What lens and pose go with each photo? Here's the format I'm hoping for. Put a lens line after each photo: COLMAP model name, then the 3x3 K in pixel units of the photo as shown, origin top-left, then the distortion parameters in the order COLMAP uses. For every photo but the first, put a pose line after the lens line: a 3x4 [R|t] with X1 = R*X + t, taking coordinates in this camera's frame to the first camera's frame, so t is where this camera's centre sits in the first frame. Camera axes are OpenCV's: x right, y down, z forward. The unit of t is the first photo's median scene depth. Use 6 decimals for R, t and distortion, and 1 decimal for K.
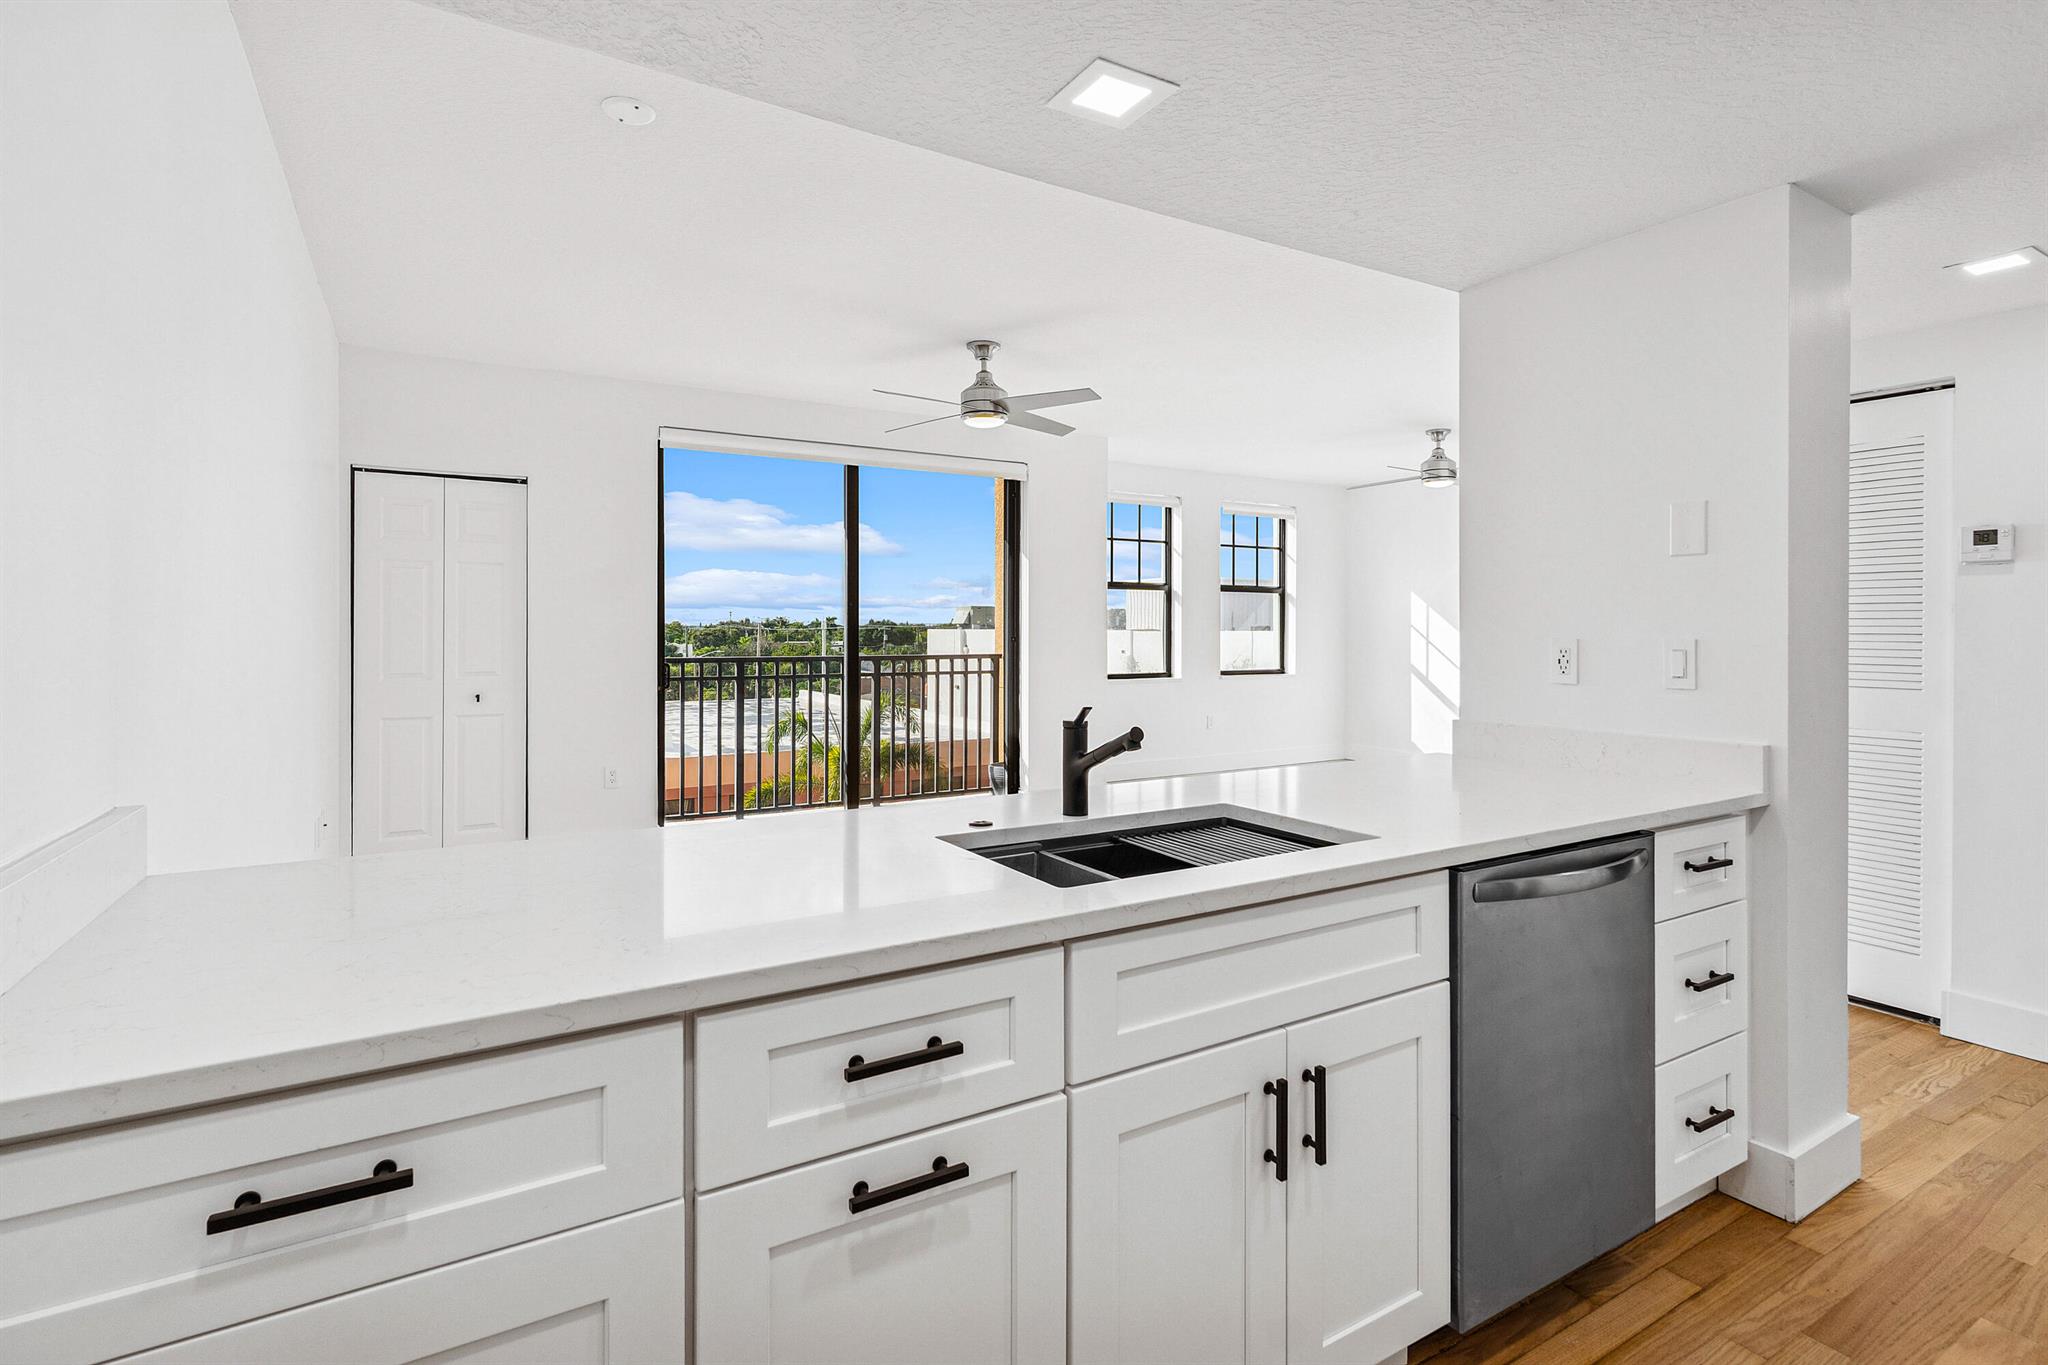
lens RADIAL K [[1003.4, 0, 1029.7], [0, 1003.4, 644.3], [0, 0, 1]] dist [0.002827, 0.001261]
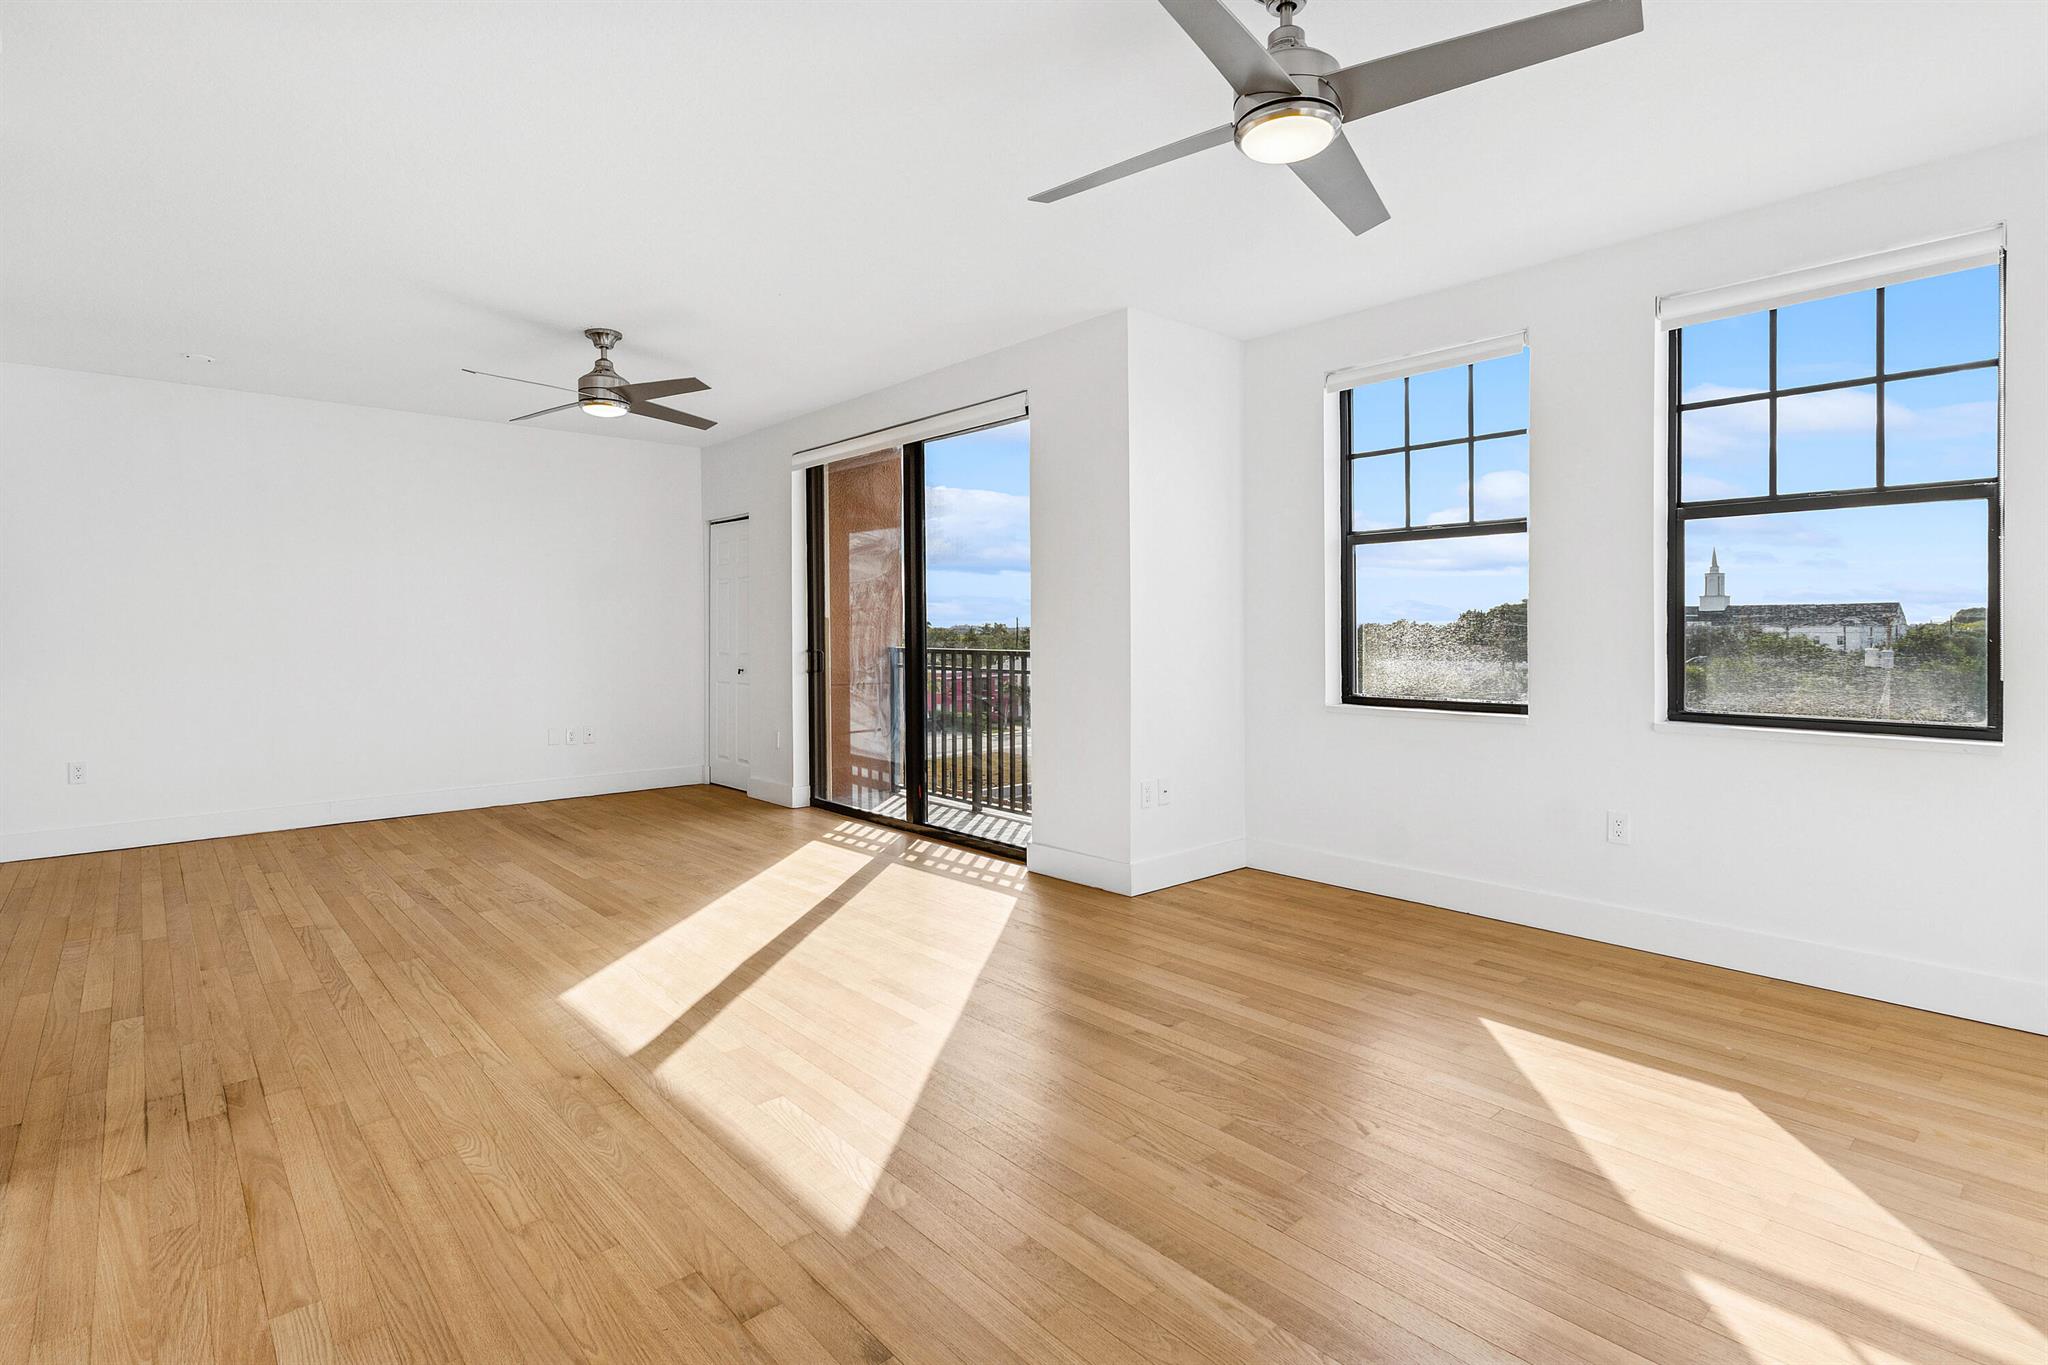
lens RADIAL K [[1016.1, 0, 1027.2], [0, 1016.1, 619.4], [0, 0, 1]] dist [-0.001725, 0.001137]
pose [[0.181805, -0.010075, -0.983283, 0.669307], [-0.012120, 0.999849, -0.012485, -0.004127], [0.983260, 0.014187, 0.181655, 0.815399]]
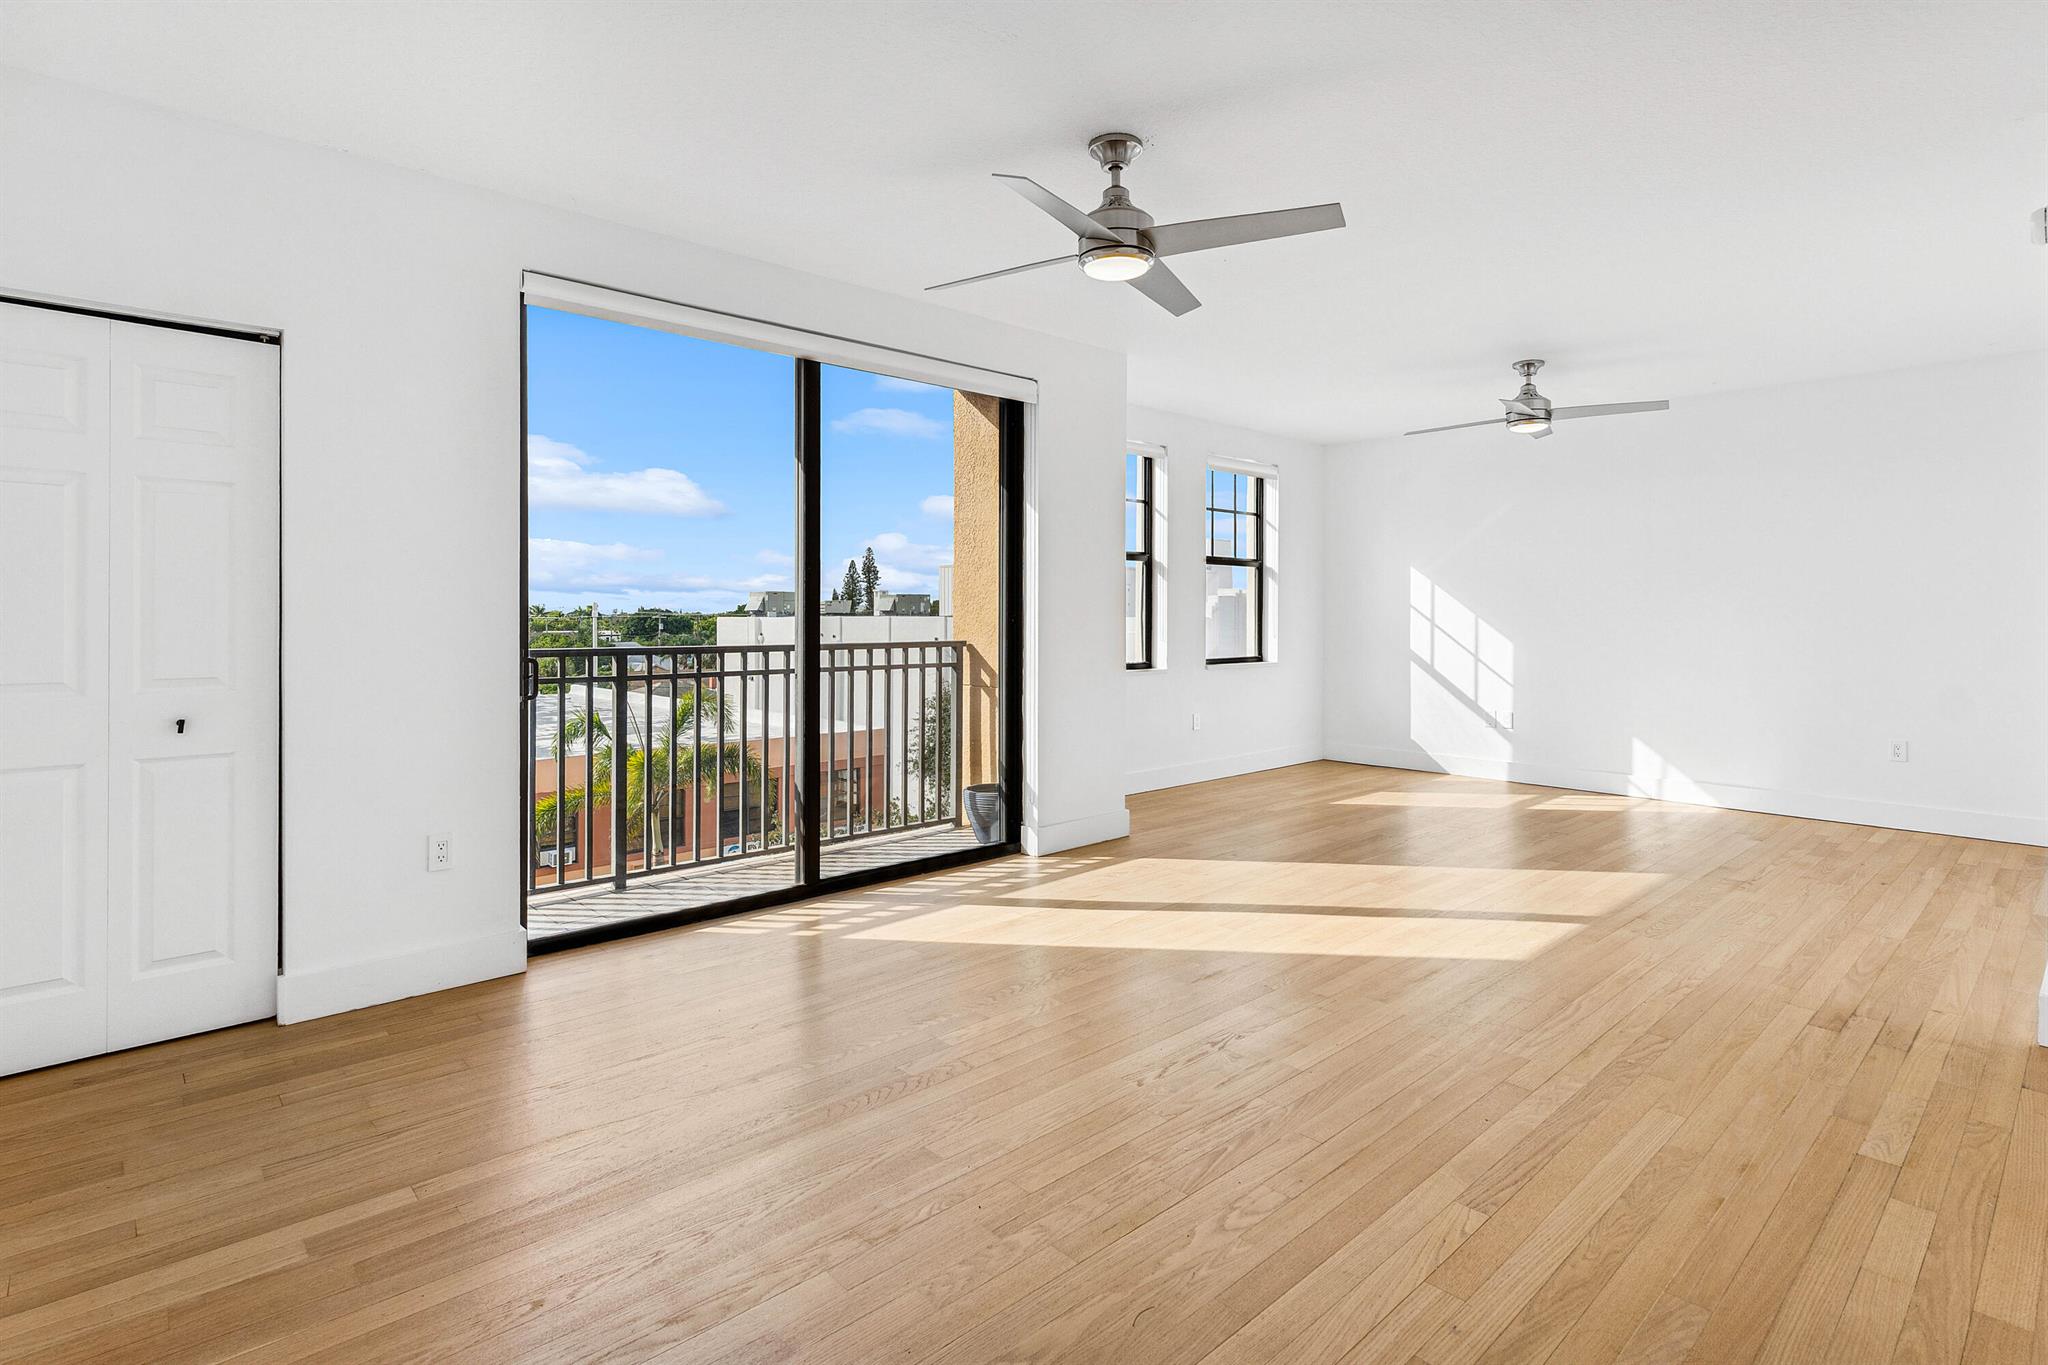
lens RADIAL K [[1016.1, 0, 1027.2], [0, 1016.1, 619.4], [0, 0, 1]] dist [-0.001725, 0.001137]
pose [[0.978912, -0.001067, 0.204278, -0.152197], [0.003739, 0.999912, -0.012693, 0.004543], [-0.204247, 0.013190, 0.978831, 0.262662]]
